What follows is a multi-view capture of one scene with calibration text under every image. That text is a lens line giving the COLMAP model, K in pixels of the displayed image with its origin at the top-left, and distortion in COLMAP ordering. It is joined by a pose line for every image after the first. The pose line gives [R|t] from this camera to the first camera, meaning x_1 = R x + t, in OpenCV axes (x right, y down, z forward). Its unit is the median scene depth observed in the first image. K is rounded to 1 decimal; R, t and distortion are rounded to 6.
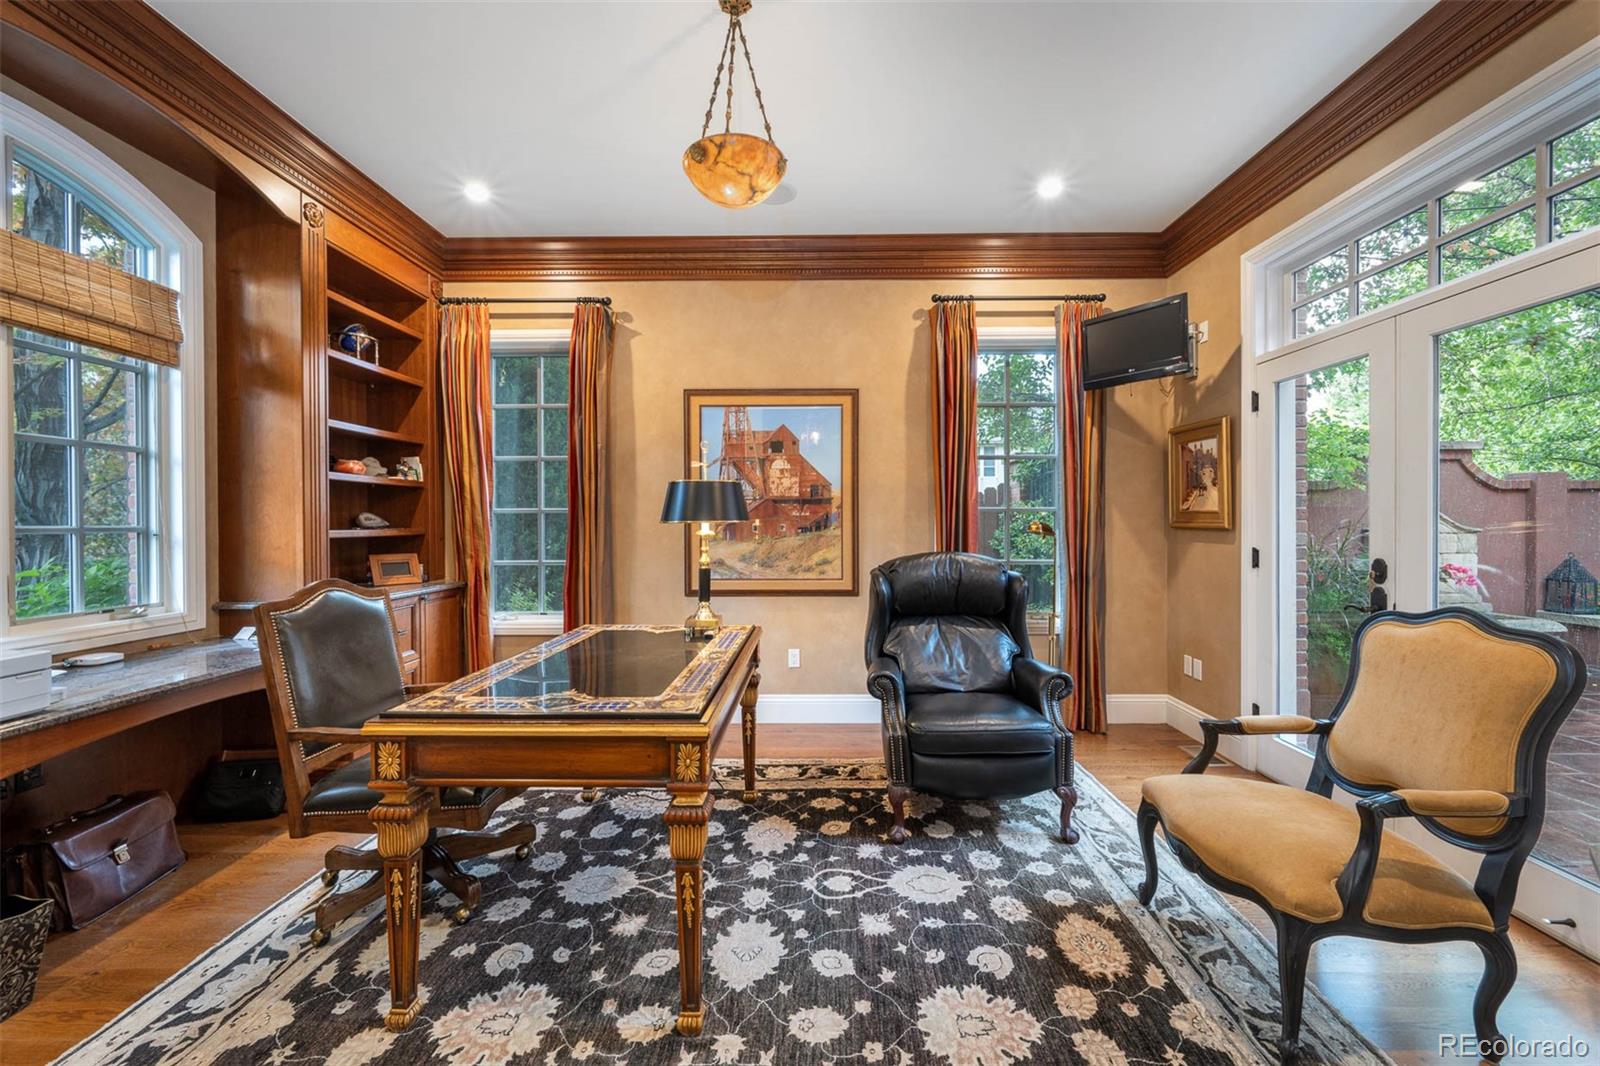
lens RADIAL K [[642.9, 0, 792.0], [0, 642.9, 525.9], [0, 0, 1]] dist [-0.001779, 0.000361]
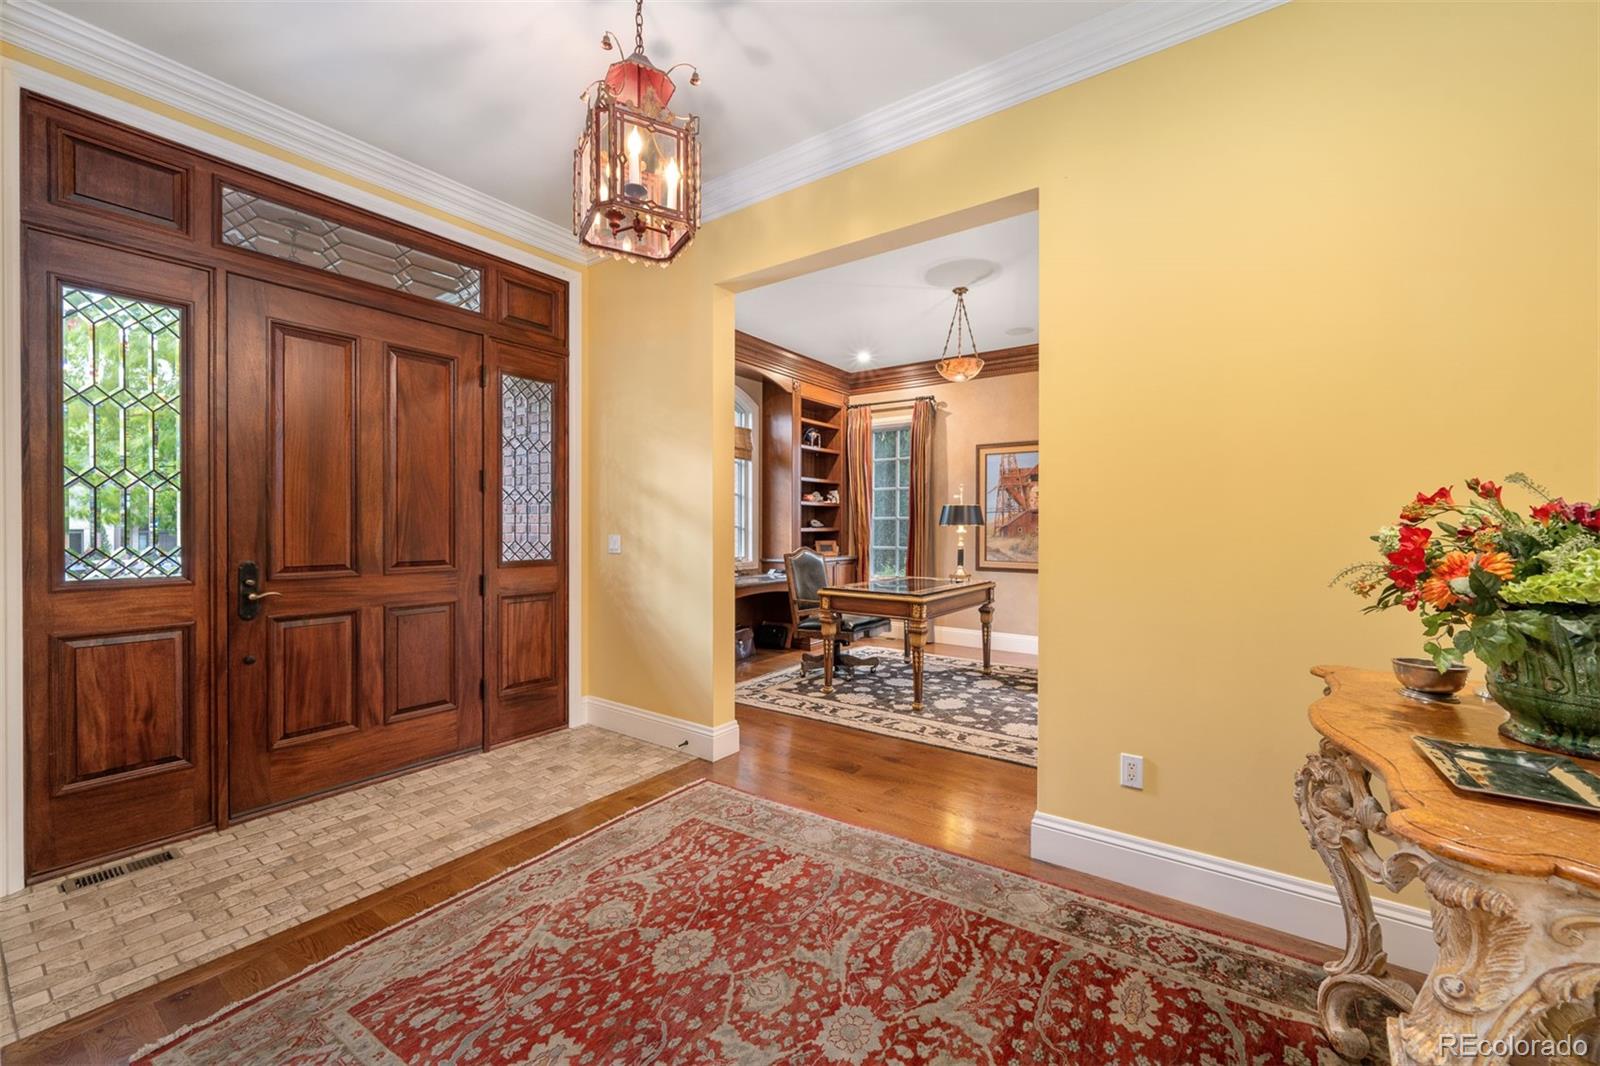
lens RADIAL K [[642.9, 0, 797.5], [0, 642.9, 529.2], [0, 0, 1]] dist [-0.001779, 0.000361]
pose [[0.828404, 0.011095, -0.560022, 0.443397], [-0.009882, 0.999938, 0.005192, -0.000339], [0.560044, 0.001233, 0.828462, -0.733638]]
